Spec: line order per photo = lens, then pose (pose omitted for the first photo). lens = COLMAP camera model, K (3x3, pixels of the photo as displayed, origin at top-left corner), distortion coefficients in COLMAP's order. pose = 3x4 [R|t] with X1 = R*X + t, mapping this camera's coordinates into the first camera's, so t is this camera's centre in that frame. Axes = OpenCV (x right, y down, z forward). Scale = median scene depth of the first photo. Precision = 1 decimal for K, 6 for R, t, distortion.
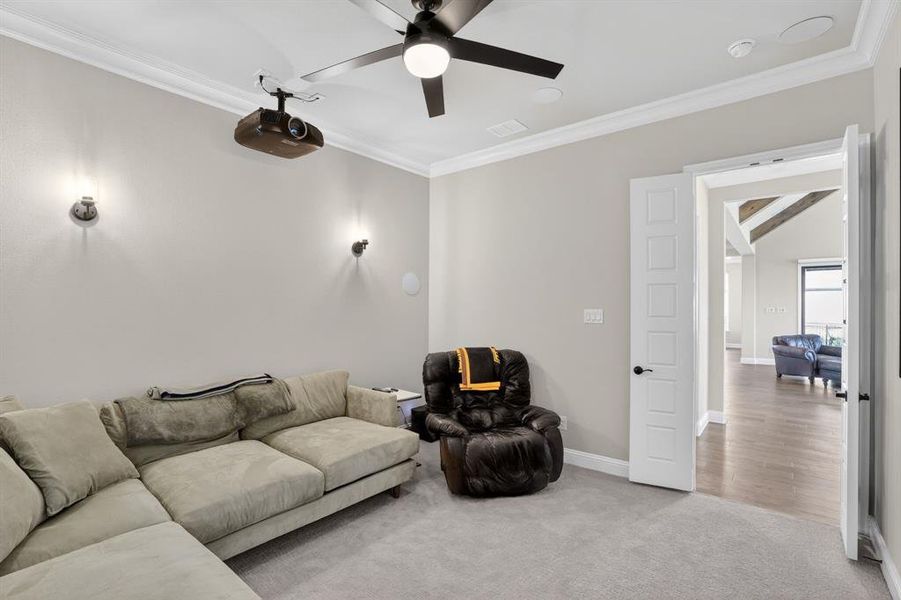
lens RADIAL K [[414.0, 0, 450.2], [0, 414.0, 304.9], [0, 0, 1]] dist [-0.064031, 0.024782]
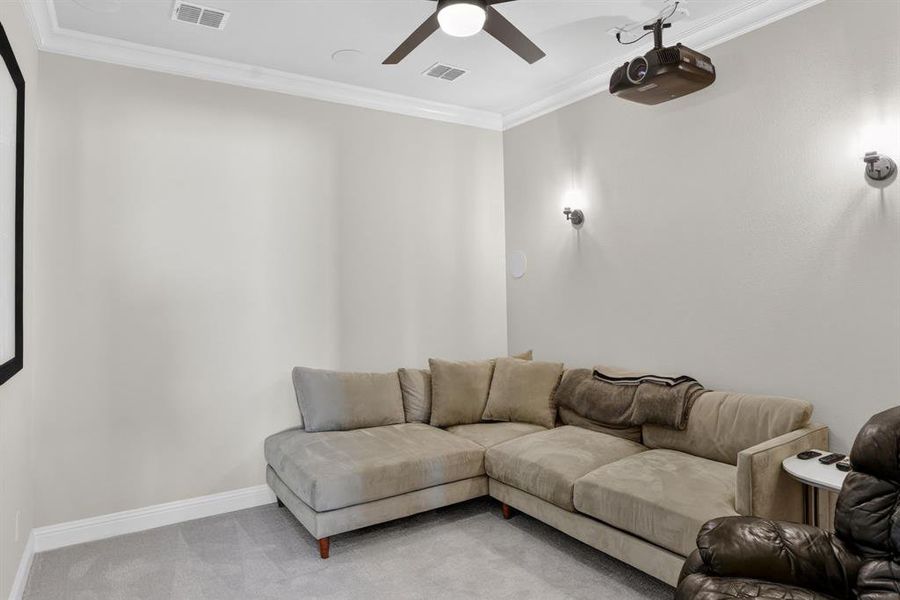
lens RADIAL K [[574.8, 0, 448.6], [0, 574.8, 284.9], [0, 0, 1]] dist [-0.045173, -0.000226]
pose [[-0.309491, -0.002551, -0.950899, 0.872345], [0.014712, 0.999864, -0.007471, -0.009875], [0.950789, -0.016302, -0.309411, 1.066838]]
